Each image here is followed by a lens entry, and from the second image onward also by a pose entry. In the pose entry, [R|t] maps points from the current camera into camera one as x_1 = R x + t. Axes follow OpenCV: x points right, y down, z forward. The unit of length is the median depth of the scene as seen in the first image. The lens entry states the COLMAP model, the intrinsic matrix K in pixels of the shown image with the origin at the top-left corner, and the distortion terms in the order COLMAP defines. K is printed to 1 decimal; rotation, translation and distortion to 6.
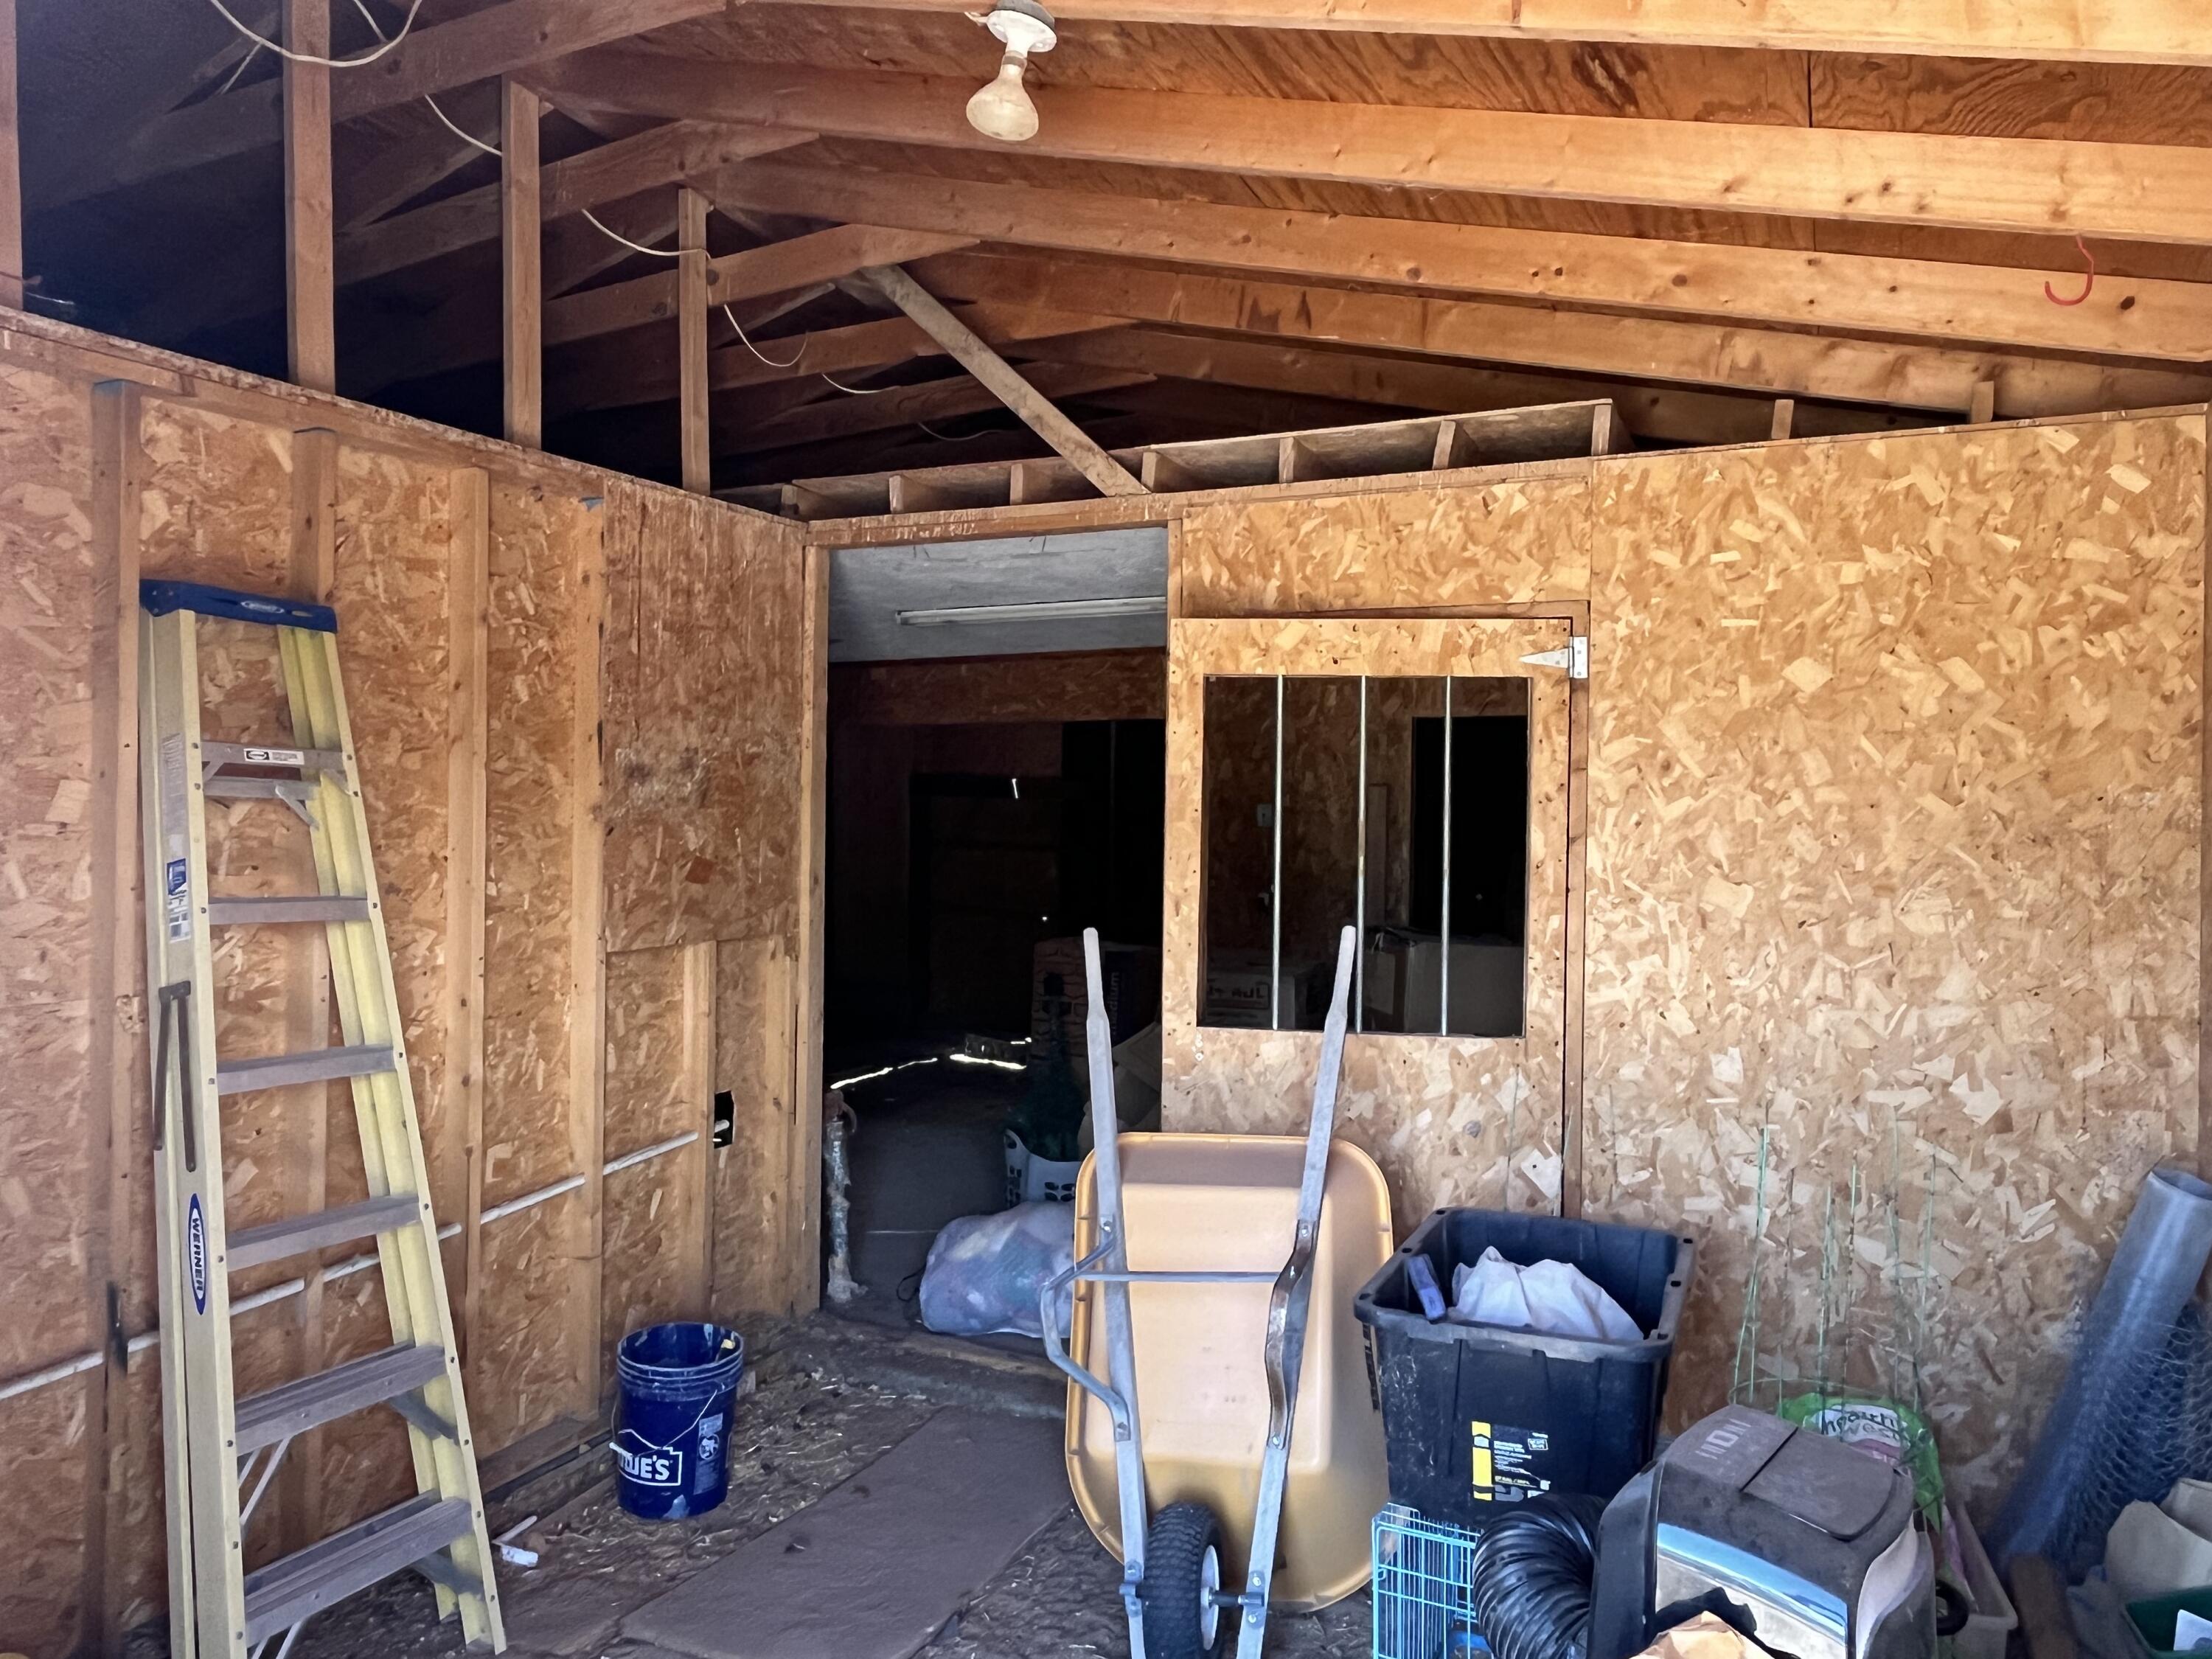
lens RADIAL K [[1511.6, 0, 1081.3], [0, 1511.6, 798.0], [0, 0, 1]] dist [-0.001213, -0.002184]
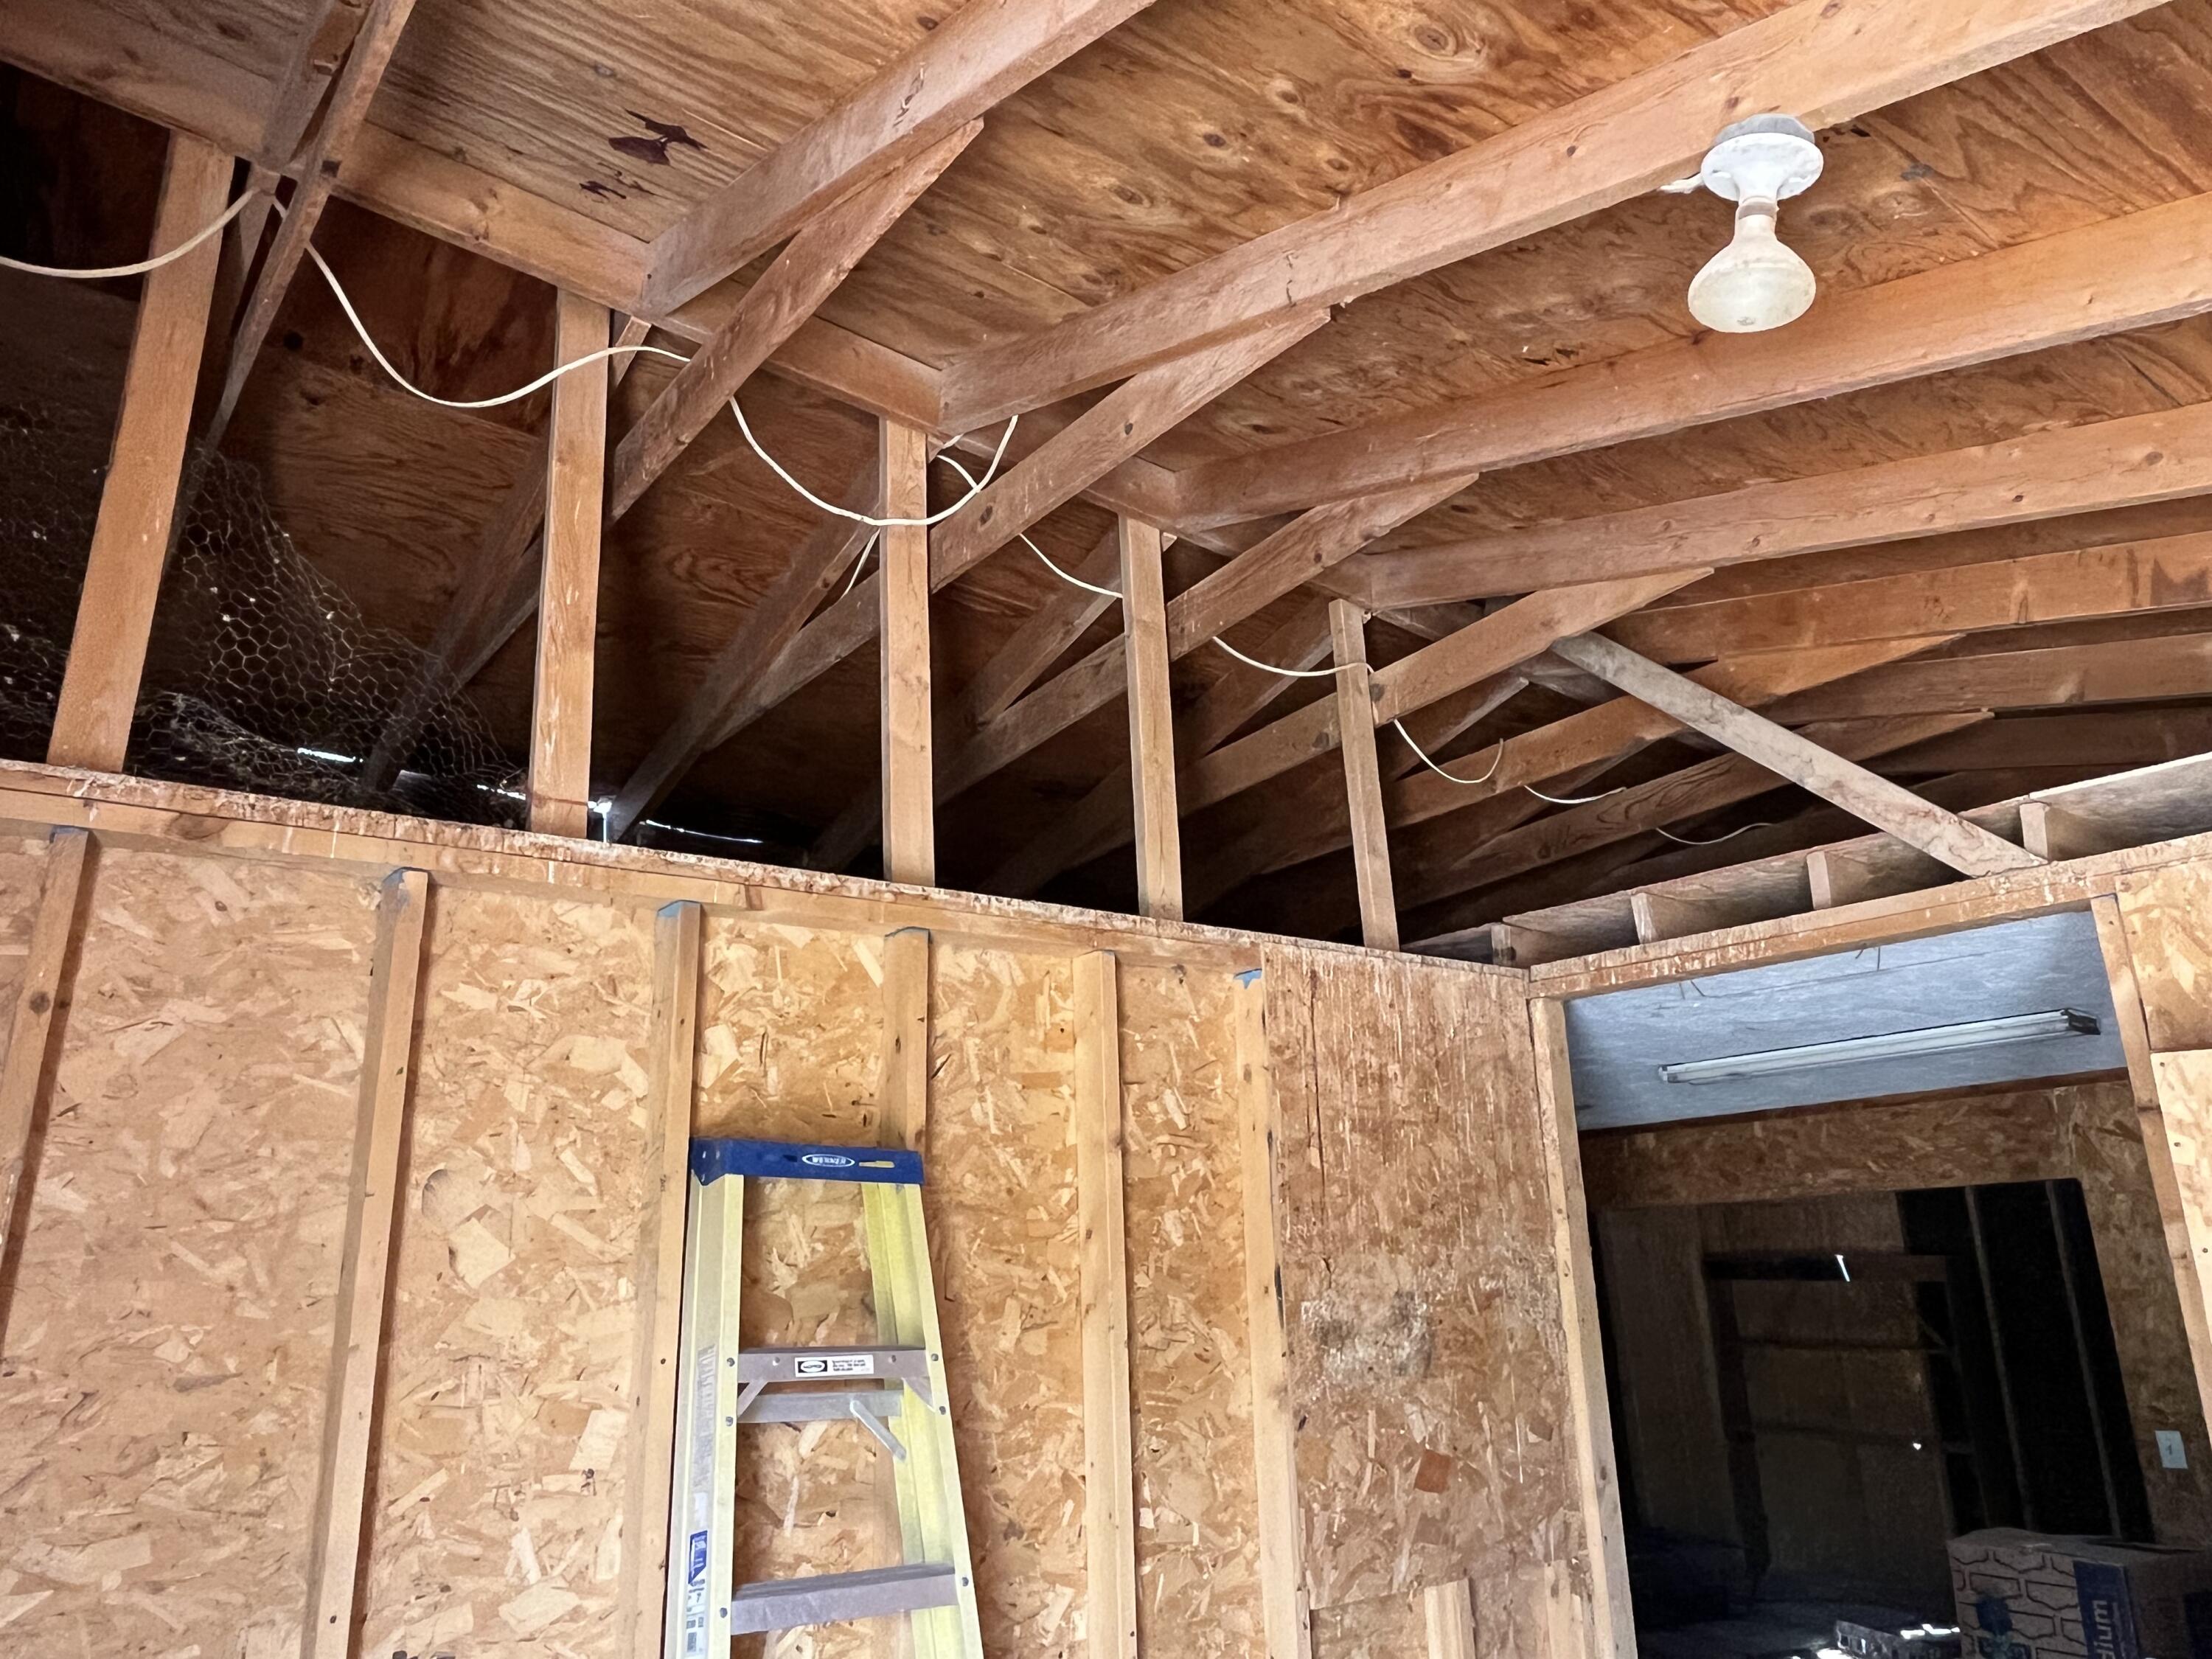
lens RADIAL K [[1511.6, 0, 1102.4], [0, 1511.6, 798.2], [0, 0, 1]] dist [-0.001213, -0.002184]
pose [[0.890705, -0.167636, -0.422542, -0.044034], [0.036017, 0.952623, -0.302014, -0.051546], [0.453152, 0.253787, 0.854544, 0.281736]]
